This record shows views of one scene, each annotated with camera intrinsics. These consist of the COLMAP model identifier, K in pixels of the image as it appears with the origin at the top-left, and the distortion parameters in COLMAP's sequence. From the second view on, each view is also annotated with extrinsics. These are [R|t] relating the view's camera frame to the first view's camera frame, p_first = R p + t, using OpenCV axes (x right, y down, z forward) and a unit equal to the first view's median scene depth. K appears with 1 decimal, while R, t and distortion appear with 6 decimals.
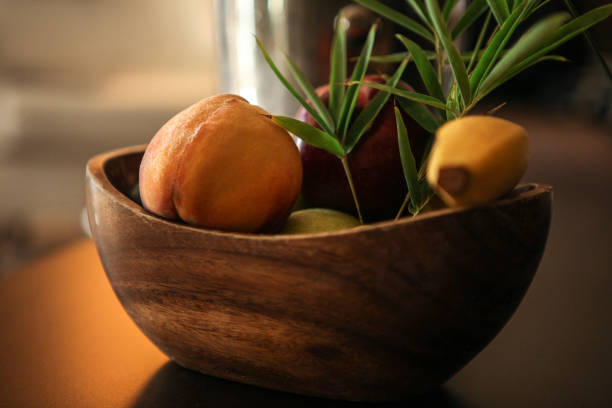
lens RADIAL K [[1183.8, 0, 306.0], [0, 1183.8, 204.0], [0, 0, 1]] dist [0.456096, 0.043881]
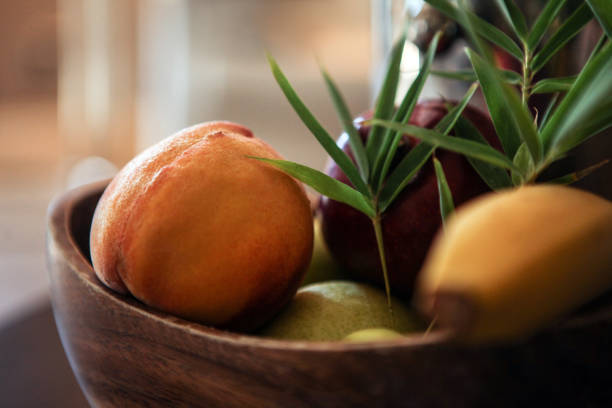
lens RADIAL K [[1183.8, 0, 306.0], [0, 1183.8, 204.0], [0, 0, 1]] dist [0.456096, 0.043881]
pose [[0.977839, 0.063945, -0.199353, 0.142078], [-0.056503, 0.997484, 0.042806, -0.081065], [0.201589, -0.030593, 0.978992, 0.310283]]
